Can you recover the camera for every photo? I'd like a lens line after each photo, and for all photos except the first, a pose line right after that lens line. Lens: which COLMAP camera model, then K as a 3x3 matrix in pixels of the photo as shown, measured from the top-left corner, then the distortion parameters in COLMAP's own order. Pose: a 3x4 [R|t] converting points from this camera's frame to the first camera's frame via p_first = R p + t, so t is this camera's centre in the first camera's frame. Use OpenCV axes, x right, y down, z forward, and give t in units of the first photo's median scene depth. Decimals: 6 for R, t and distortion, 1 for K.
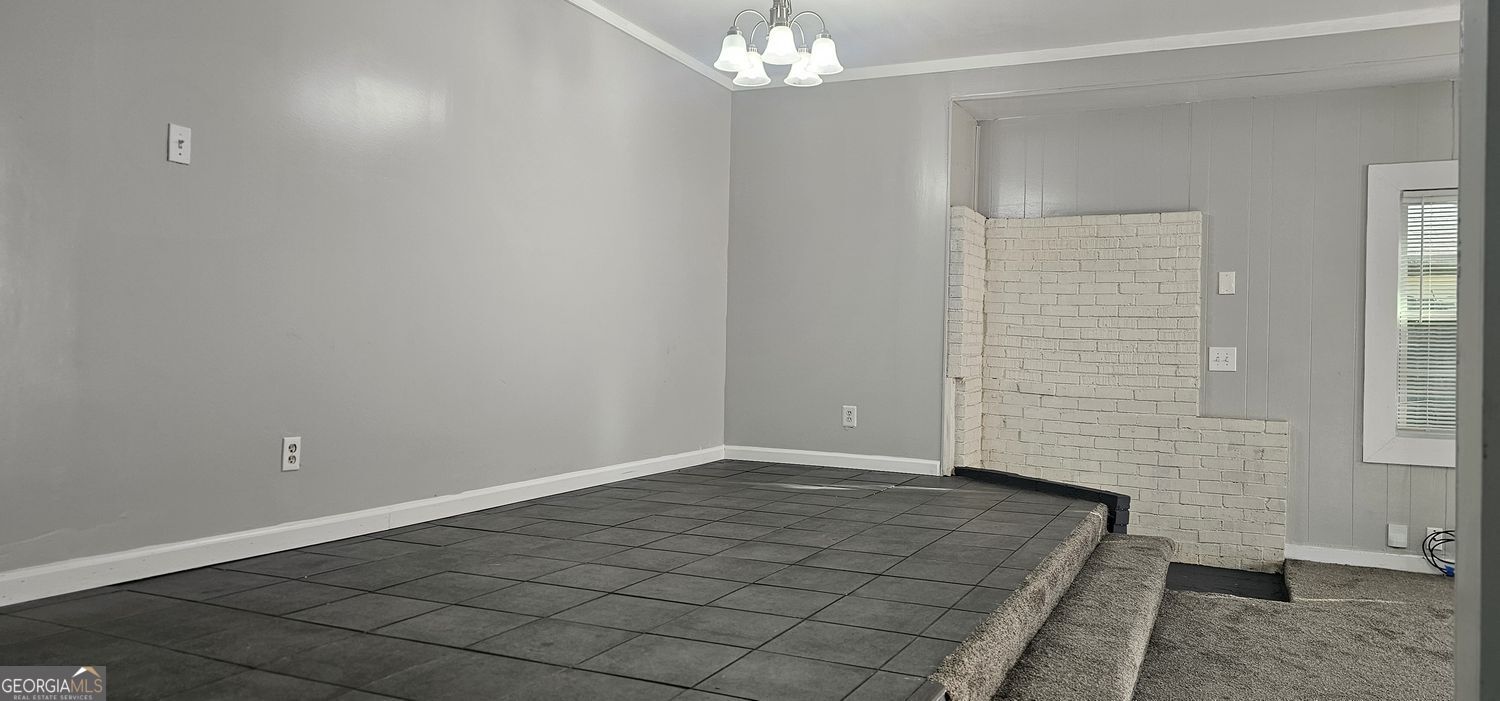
lens RADIAL K [[991.1, 0, 763.7], [0, 991.1, 356.3], [0, 0, 1]] dist [0.064734, -0.052394]
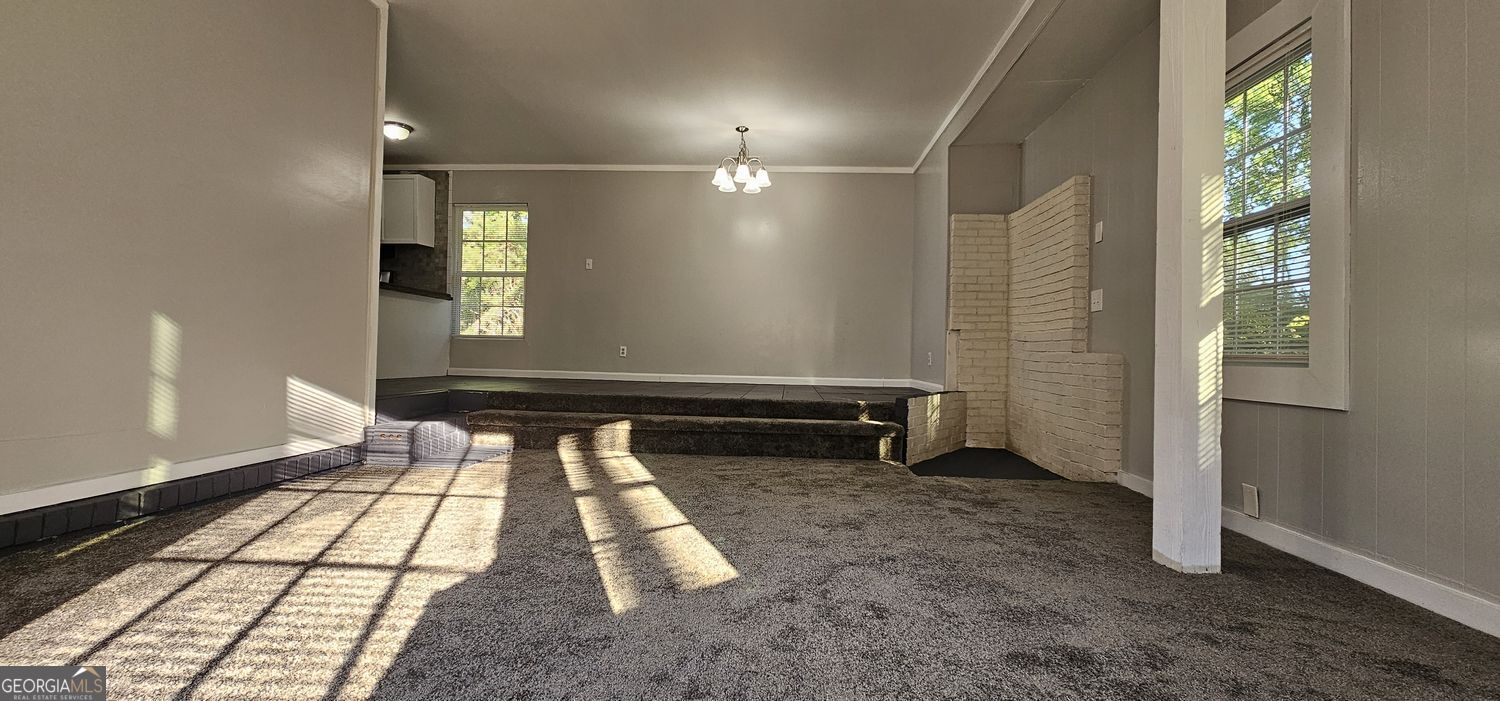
lens RADIAL K [[610.9, 0, 754.0], [0, 610.9, 347.6], [0, 0, 1]] dist [-0.002809, 0.000085]
pose [[0.380149, -0.020862, -0.924690, 0.960282], [-0.020196, 0.999320, -0.030848, 0.086540], [0.924705, 0.030402, 0.379469, 0.399305]]
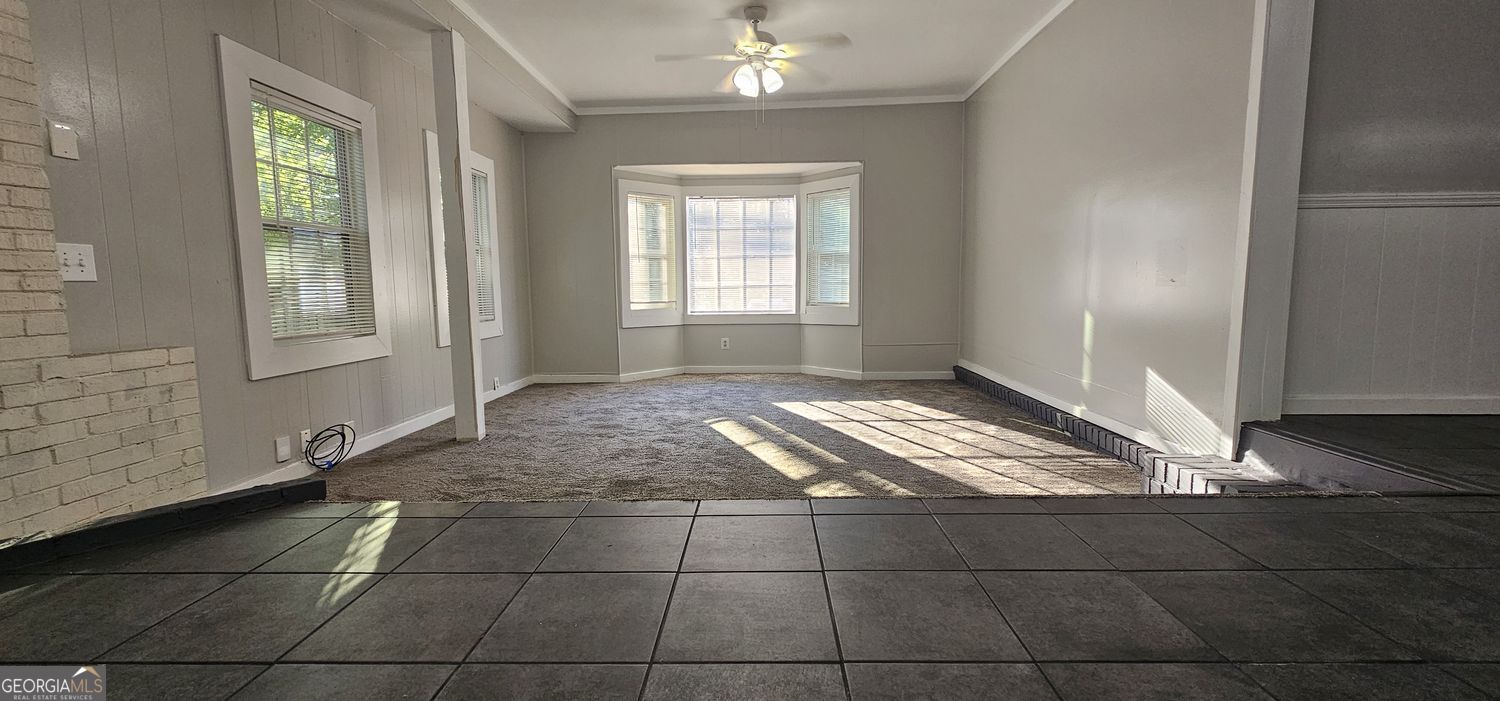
lens RADIAL K [[608.5, 0, 757.5], [0, 608.5, 348.9], [0, 0, 1]] dist [-0.002711, -0.000187]
pose [[-0.421539, -0.106496, 0.900535, -0.075979], [0.008956, 0.992543, 0.121569, 0.014692], [-0.906766, 0.059311, -0.417442, 0.786808]]
